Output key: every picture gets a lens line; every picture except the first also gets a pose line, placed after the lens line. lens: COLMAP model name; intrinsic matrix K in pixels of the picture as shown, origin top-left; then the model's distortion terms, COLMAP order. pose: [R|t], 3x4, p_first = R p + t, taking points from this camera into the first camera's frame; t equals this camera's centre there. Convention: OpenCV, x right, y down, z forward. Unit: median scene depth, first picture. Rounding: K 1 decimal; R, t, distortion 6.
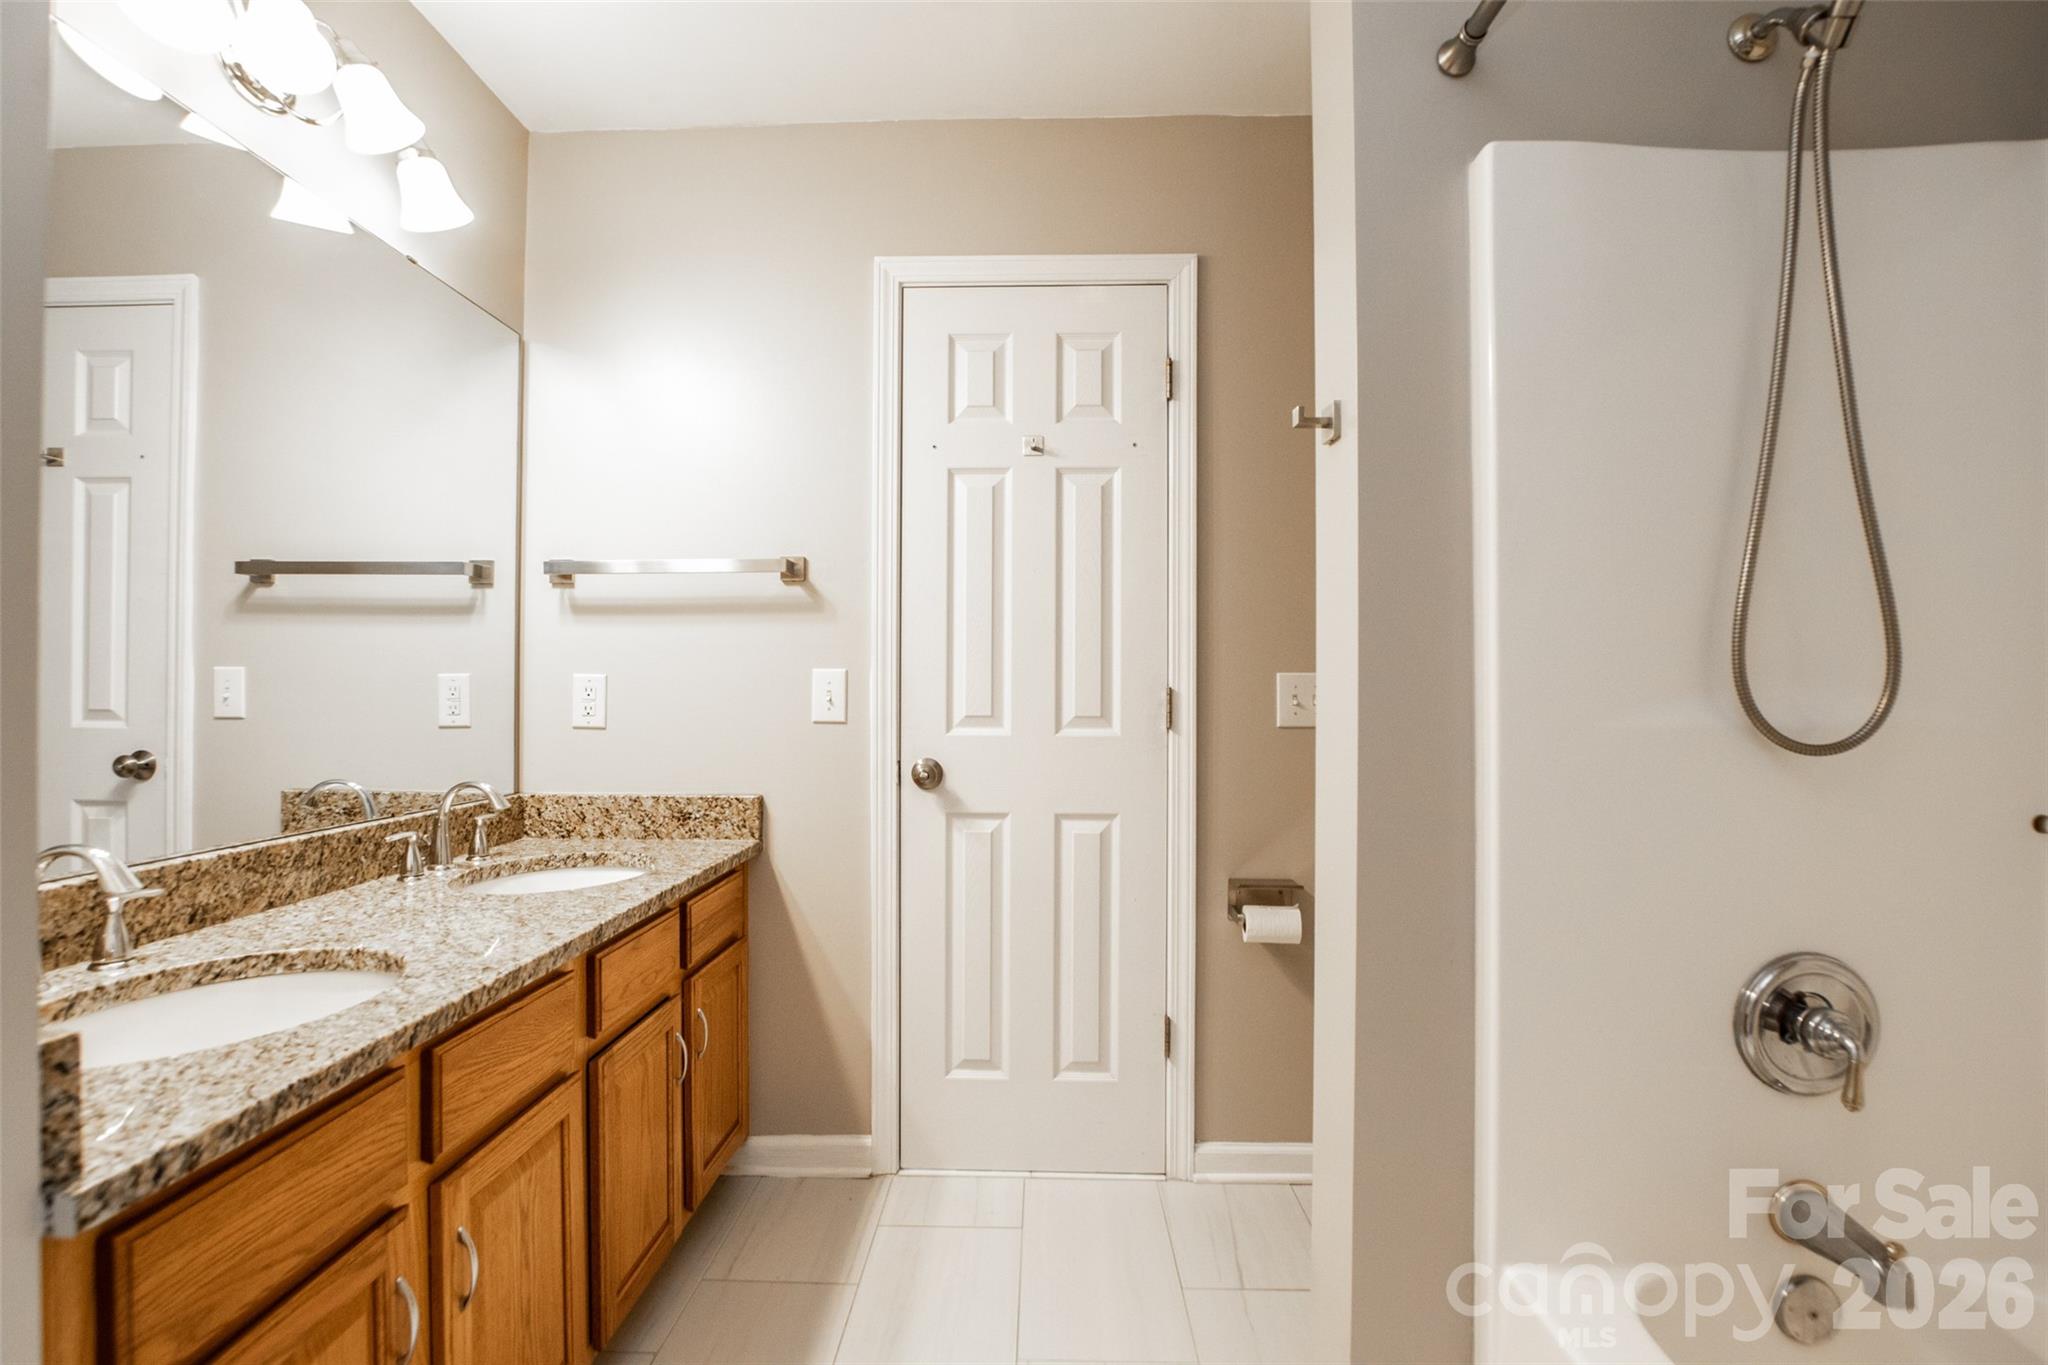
lens RADIAL K [[1096.4, 0, 1027.2], [0, 1096.4, 688.1], [0, 0, 1]] dist [-0.003754, -0.000179]
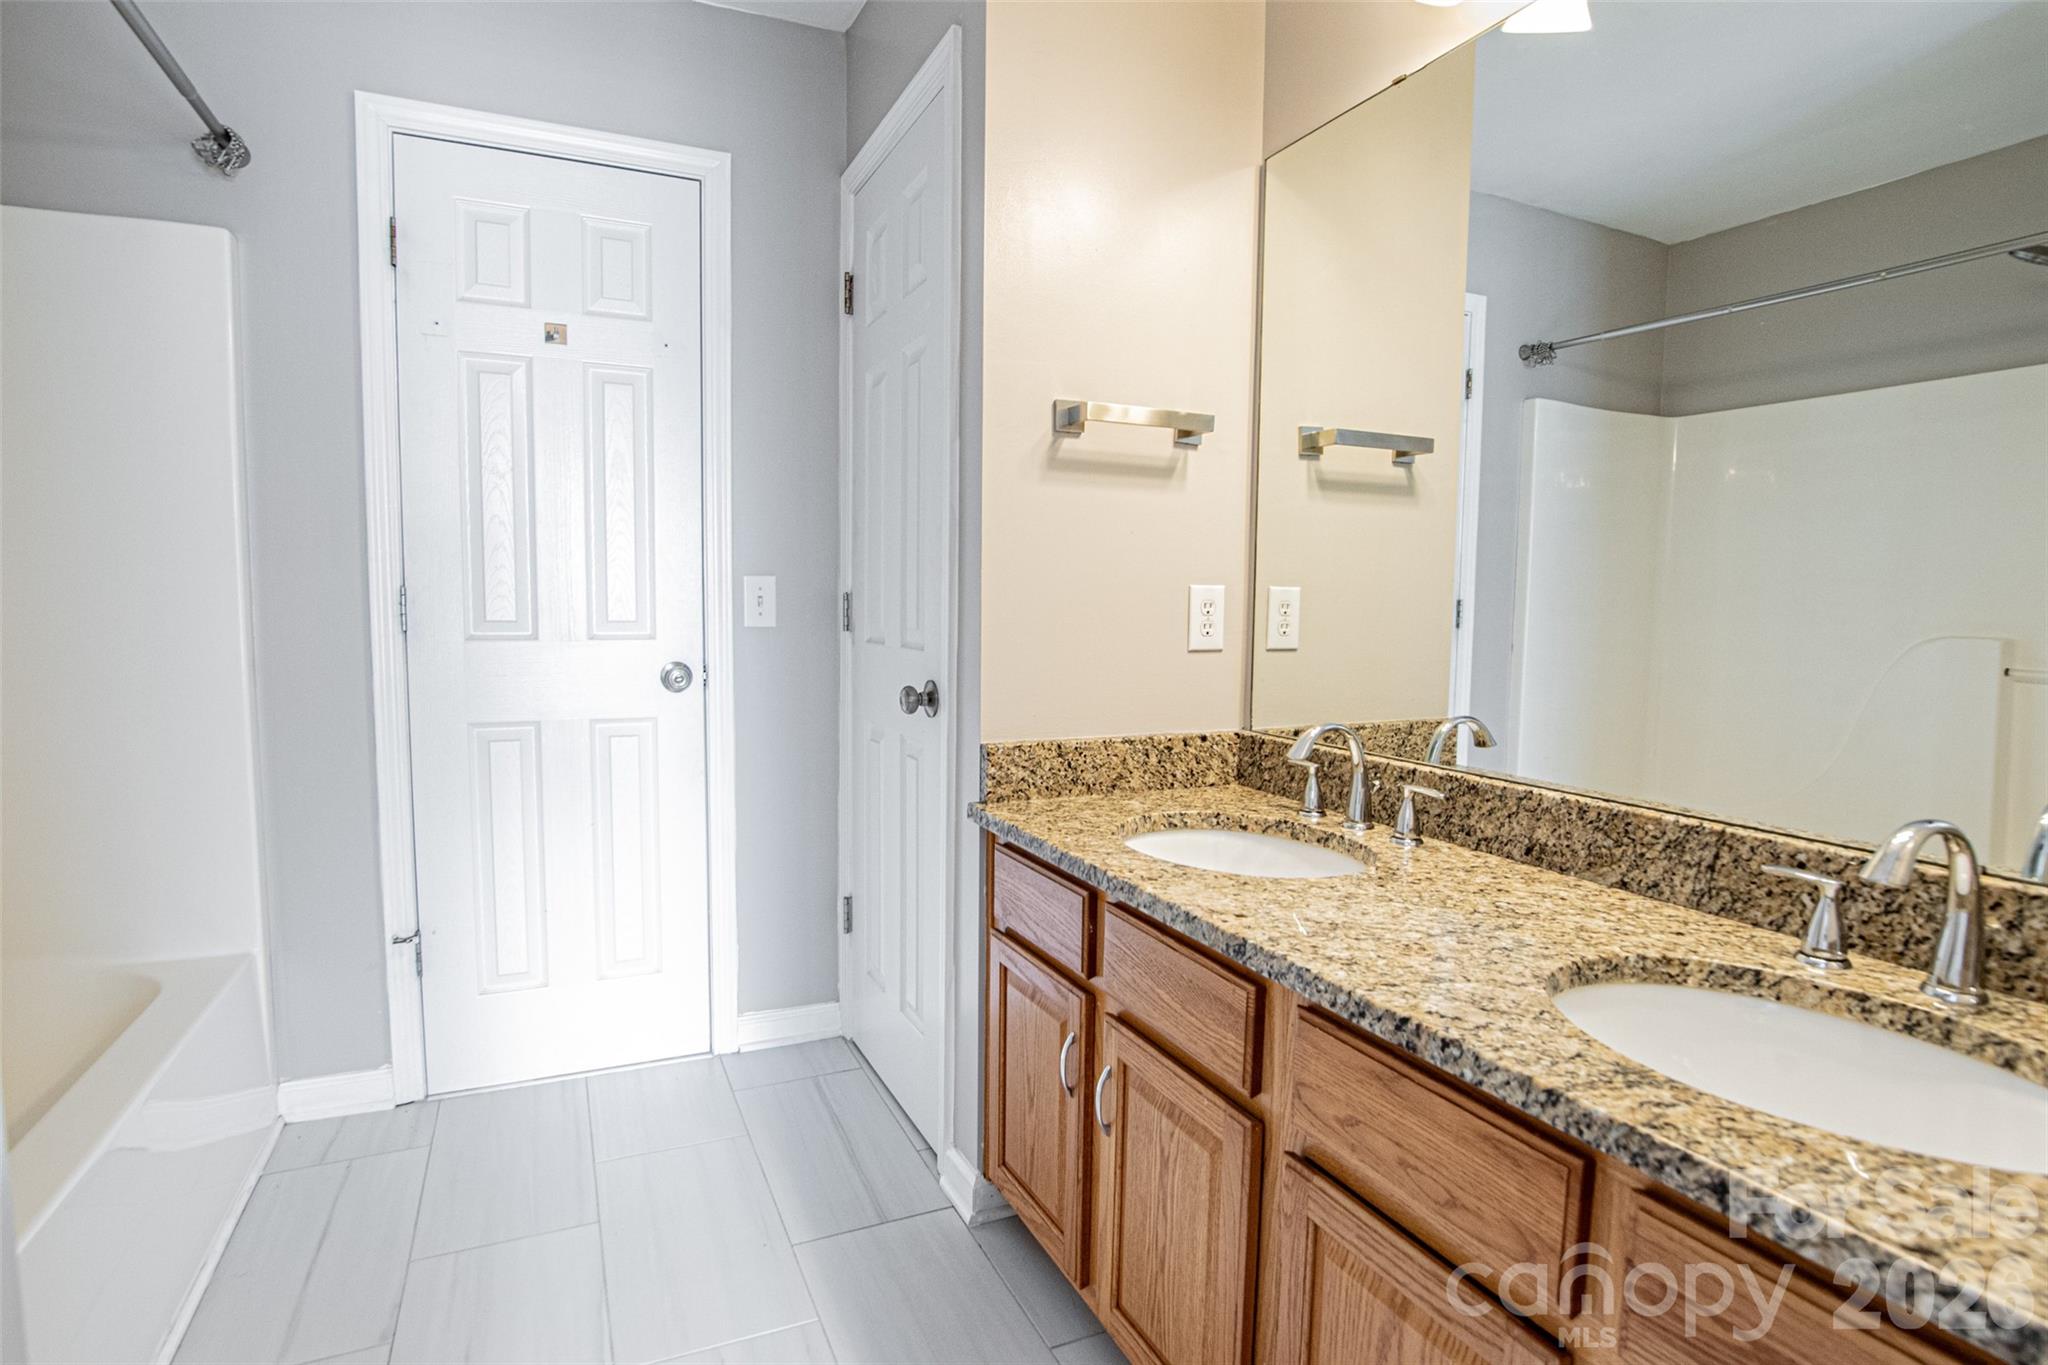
lens RADIAL K [[1096.4, 0, 1029.5], [0, 1096.4, 695.5], [0, 0, 1]] dist [-0.003754, -0.000179]
pose [[-0.901567, 0.022742, -0.432041, 0.042937], [-0.015241, 0.996328, 0.084250, -0.000434], [0.432371, 0.082541, -0.897910, 1.557691]]
